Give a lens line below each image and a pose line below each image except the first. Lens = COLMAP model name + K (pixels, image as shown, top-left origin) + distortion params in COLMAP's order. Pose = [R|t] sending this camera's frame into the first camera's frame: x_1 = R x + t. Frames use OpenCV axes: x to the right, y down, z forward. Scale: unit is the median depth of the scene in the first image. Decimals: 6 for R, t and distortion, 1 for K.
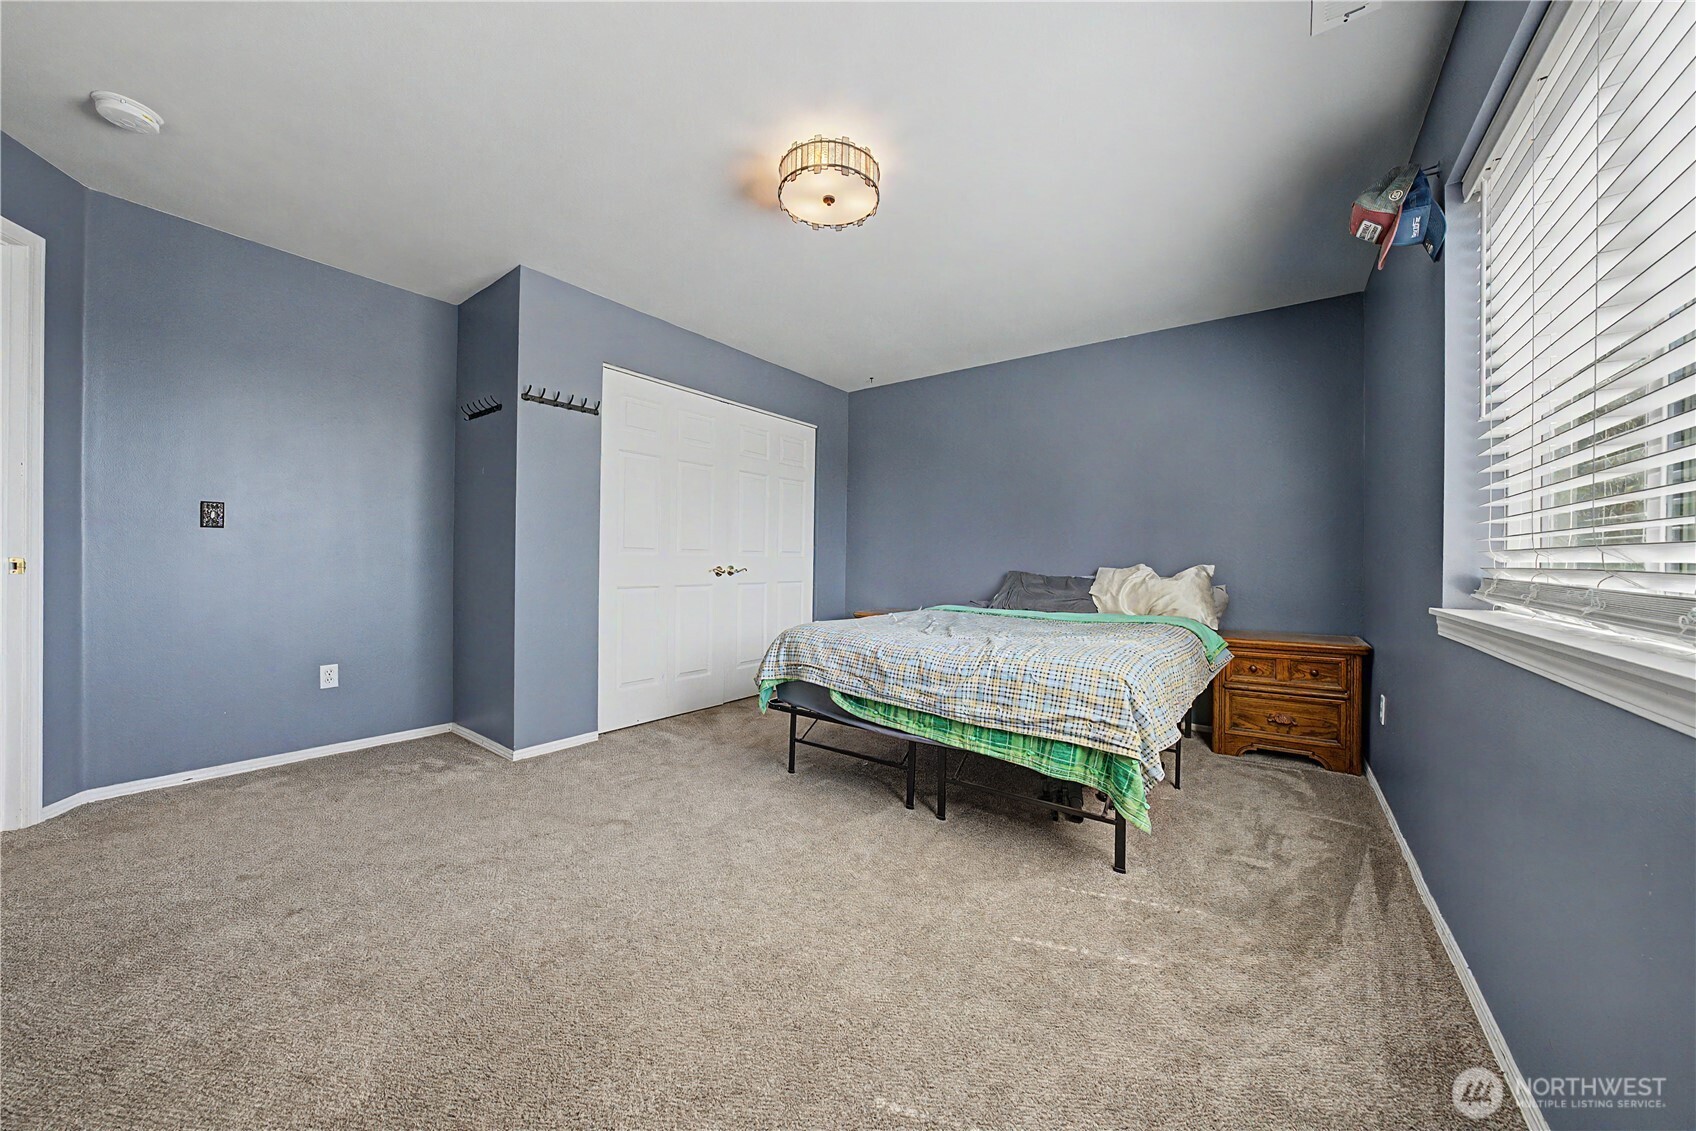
lens RADIAL K [[581.2, 0, 845.6], [0, 581.2, 563.9], [0, 0, 1]] dist [-0.029058, 0.005503]
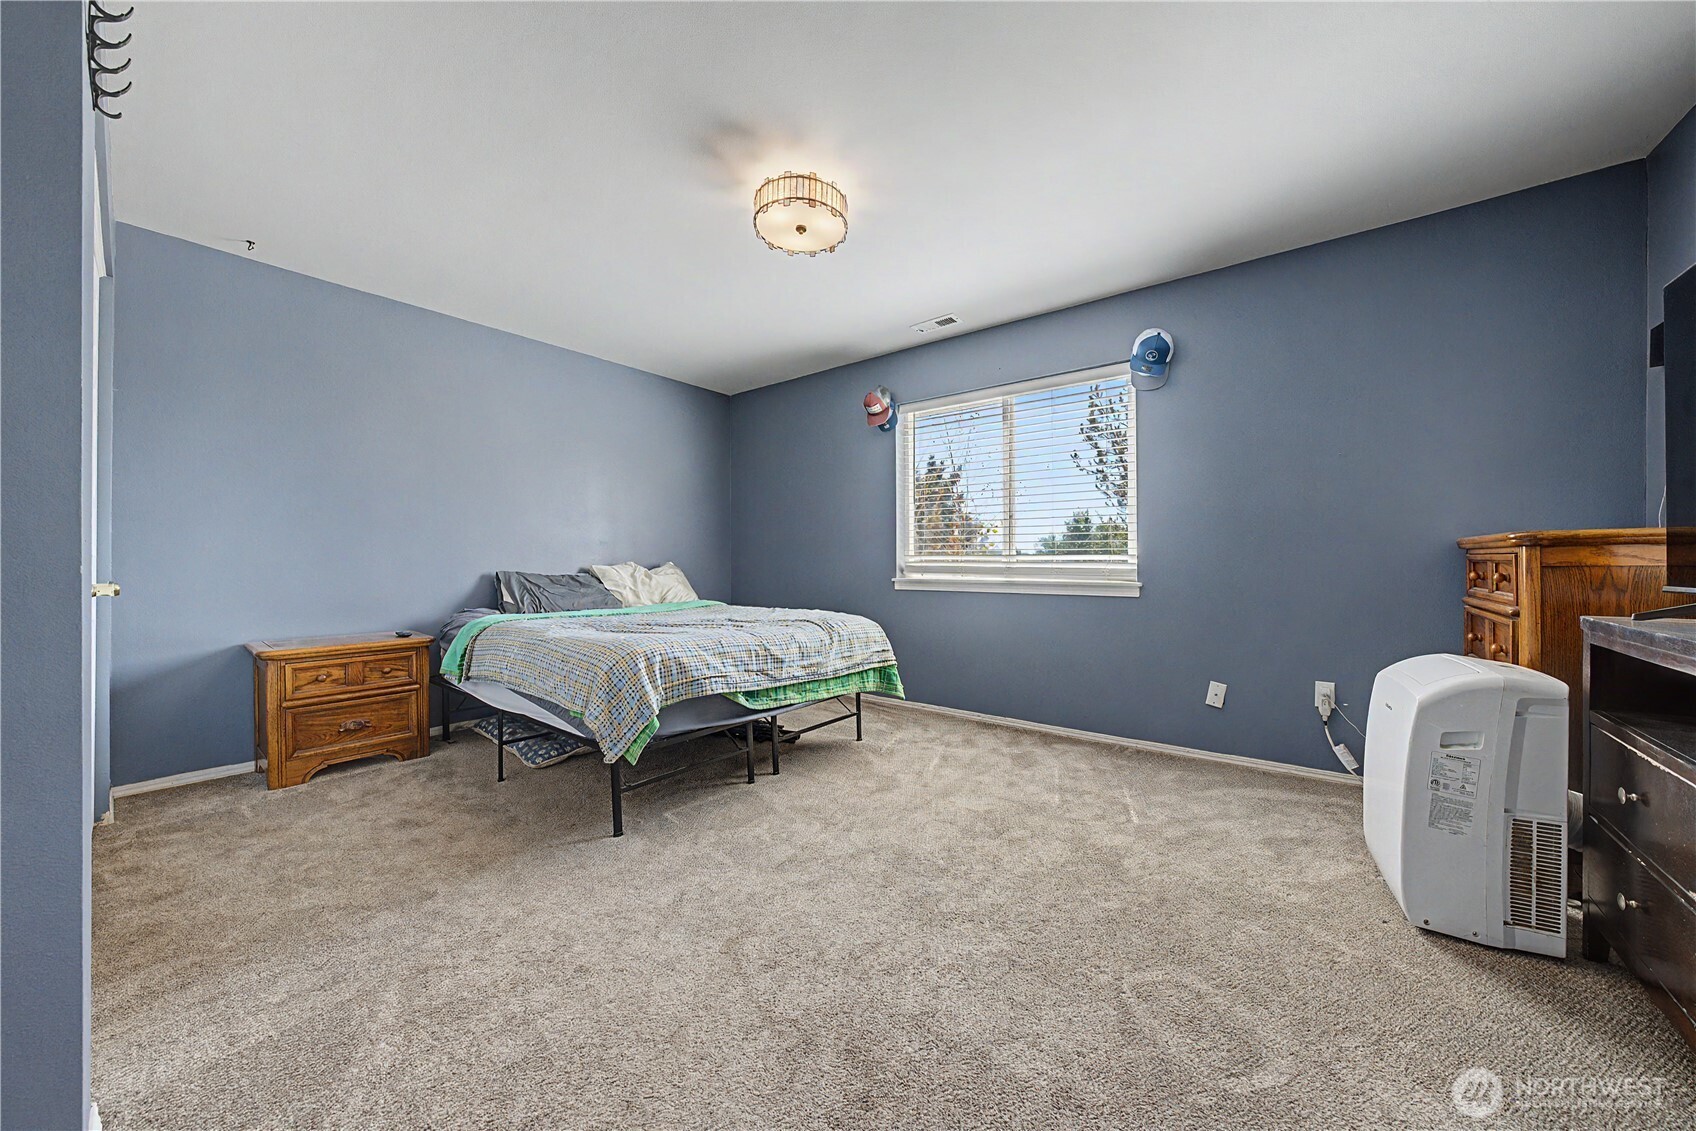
lens RADIAL K [[585.8, 0, 848.0], [0, 585.8, 565.5], [0, 0, 1]] dist [-0.001714, -0.000094]
pose [[0.018482, -0.014183, 0.999729, -1.123470], [0.005665, 0.999885, 0.014081, -0.013531], [-0.999813, 0.005403, 0.018560, 0.878569]]
